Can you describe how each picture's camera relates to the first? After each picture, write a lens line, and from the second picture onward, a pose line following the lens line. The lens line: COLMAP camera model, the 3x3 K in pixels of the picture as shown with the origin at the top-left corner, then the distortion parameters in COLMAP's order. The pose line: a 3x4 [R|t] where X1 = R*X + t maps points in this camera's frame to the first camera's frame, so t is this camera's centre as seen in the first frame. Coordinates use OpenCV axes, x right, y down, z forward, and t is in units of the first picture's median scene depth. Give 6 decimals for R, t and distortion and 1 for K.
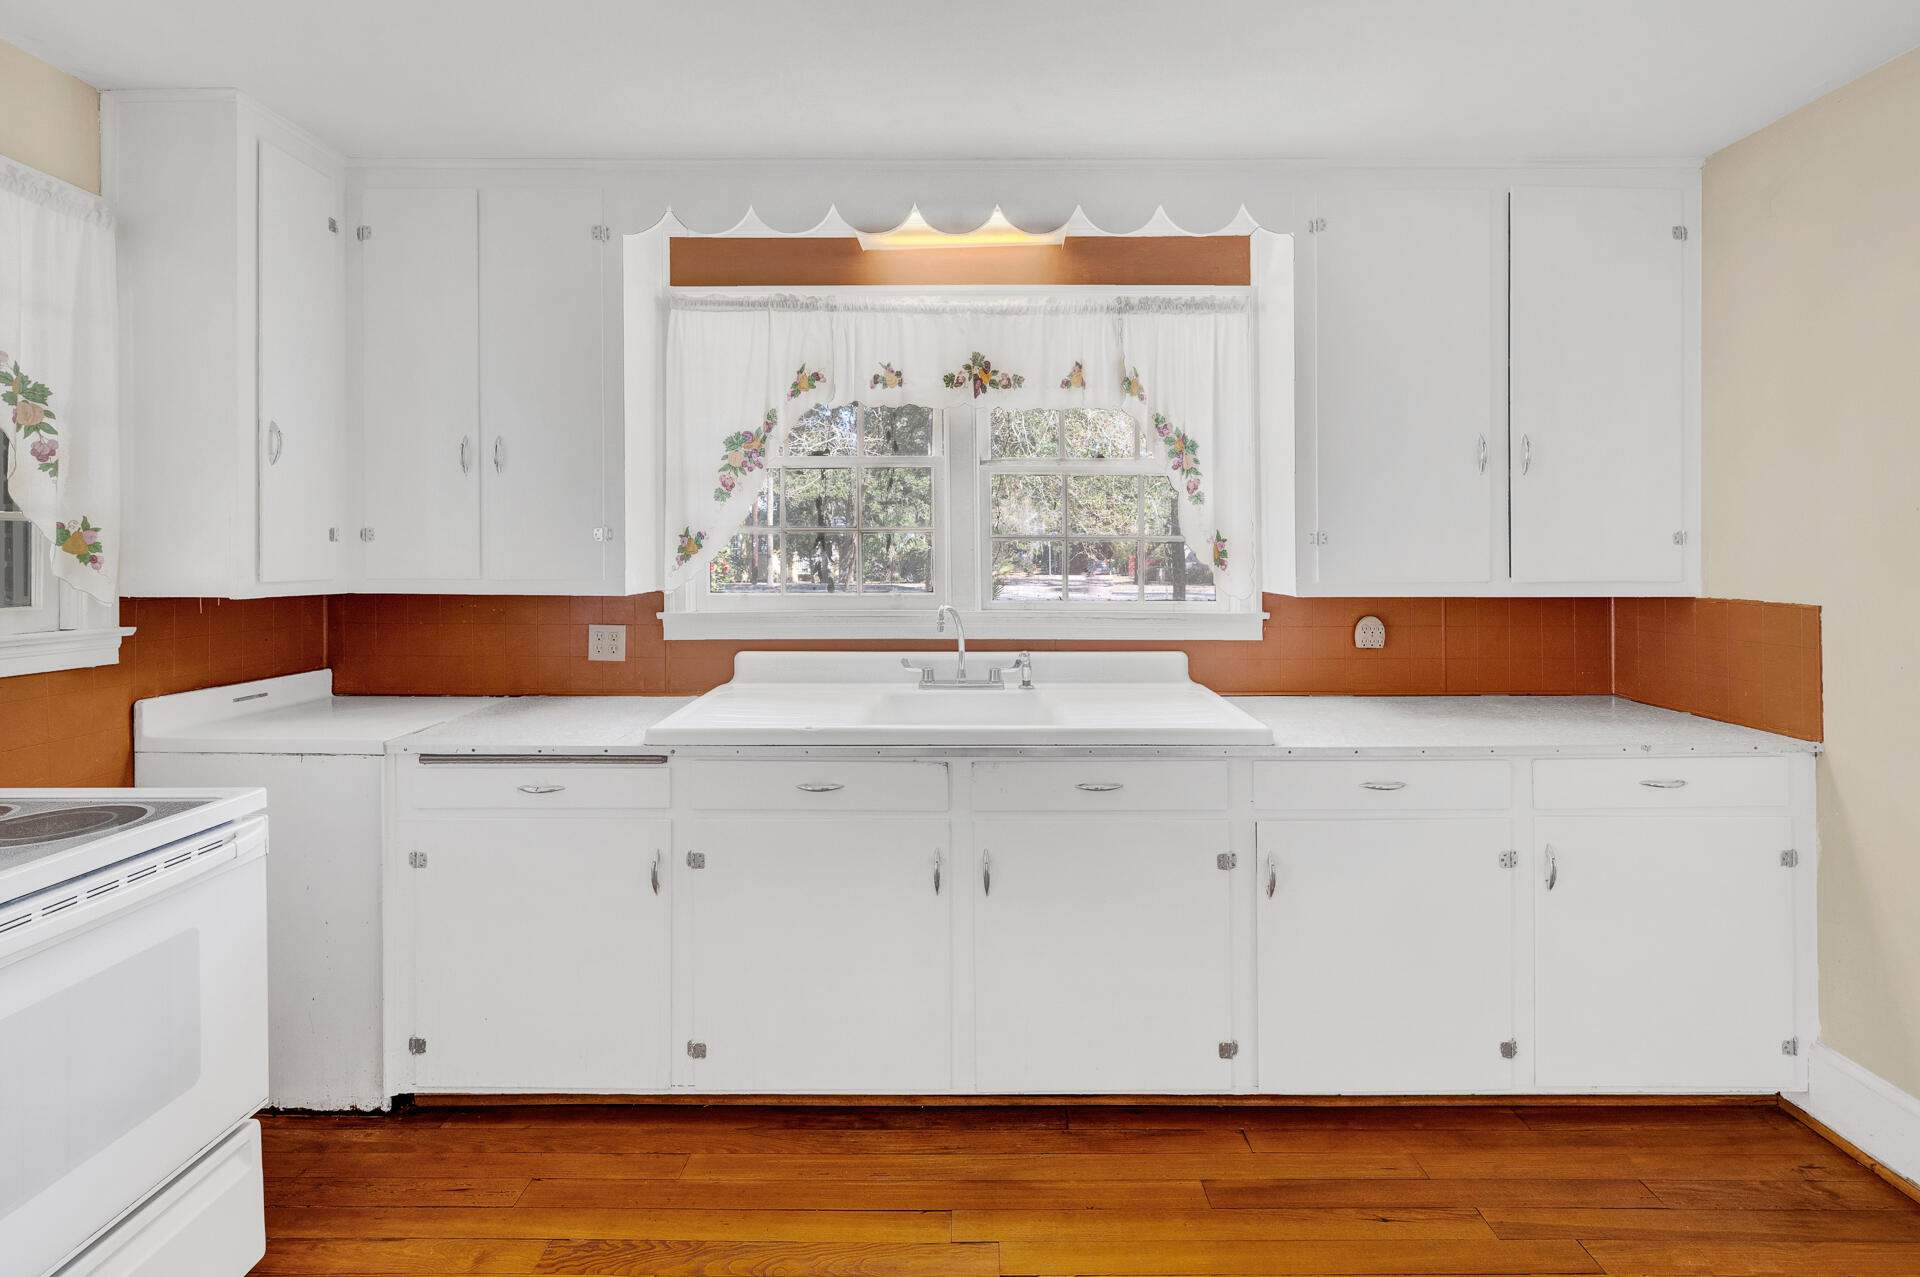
lens RADIAL K [[864.7, 0, 950.7], [0, 864.7, 553.0], [0, 0, 1]] dist [0.008330, -0.002630]
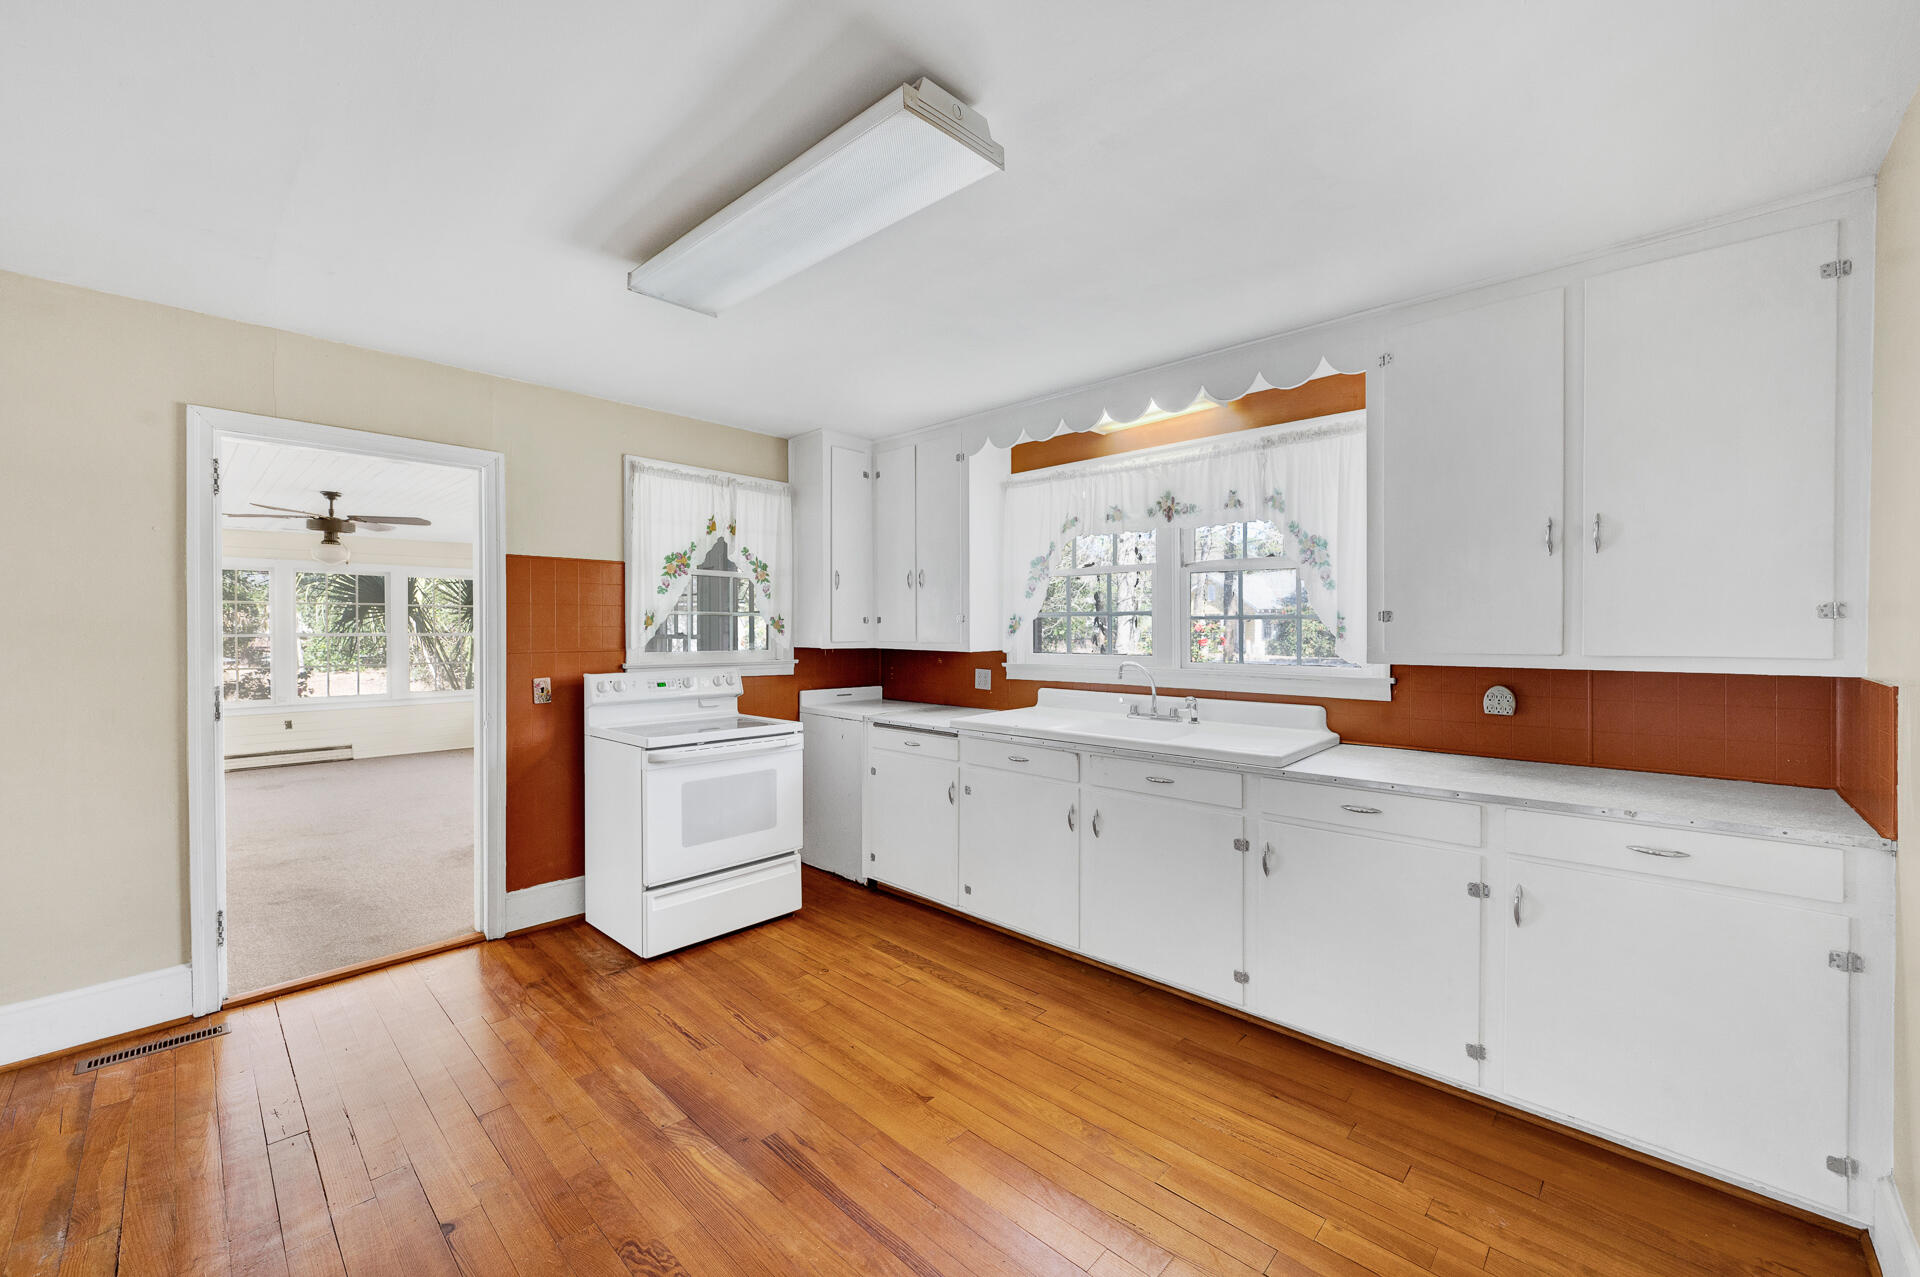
lens RADIAL K [[756.5, 0, 963.6], [0, 756.5, 636.1], [0, 0, 1]] dist [0.007257, -0.000030]
pose [[0.729192, 0.005529, -0.684286, 0.660929], [-0.000900, 0.999974, 0.007122, 0.003726], [0.684308, -0.004577, 0.729179, -0.170700]]
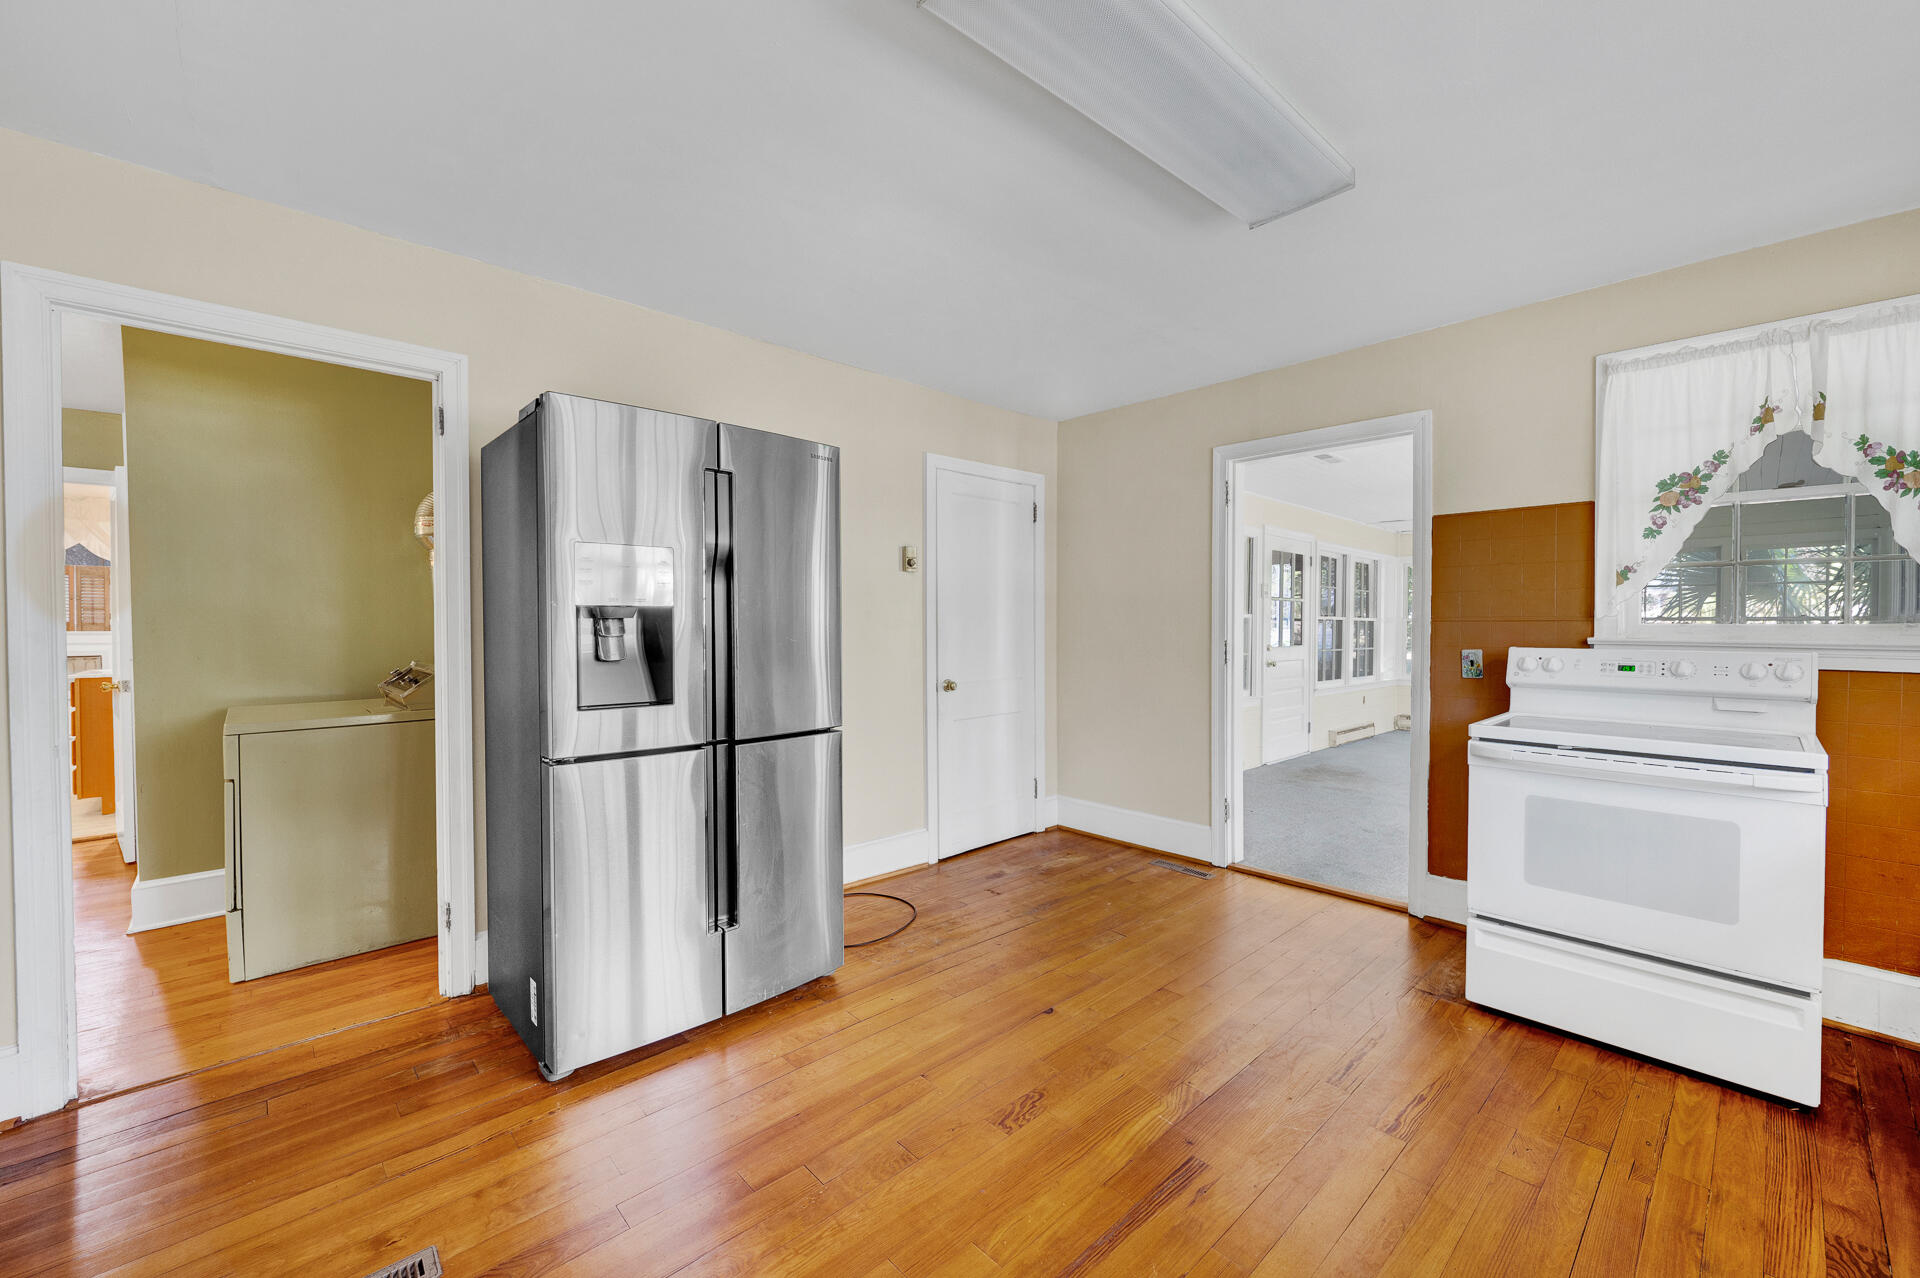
lens RADIAL K [[756.5, 0, 964.0], [0, 756.5, 633.2], [0, 0, 1]] dist [0.007257, -0.000030]
pose [[-0.722318, 0.005560, -0.691539, 0.594614], [-0.004230, 0.999913, 0.012458, 0.051793], [0.691549, 0.011924, -0.722231, 0.613653]]
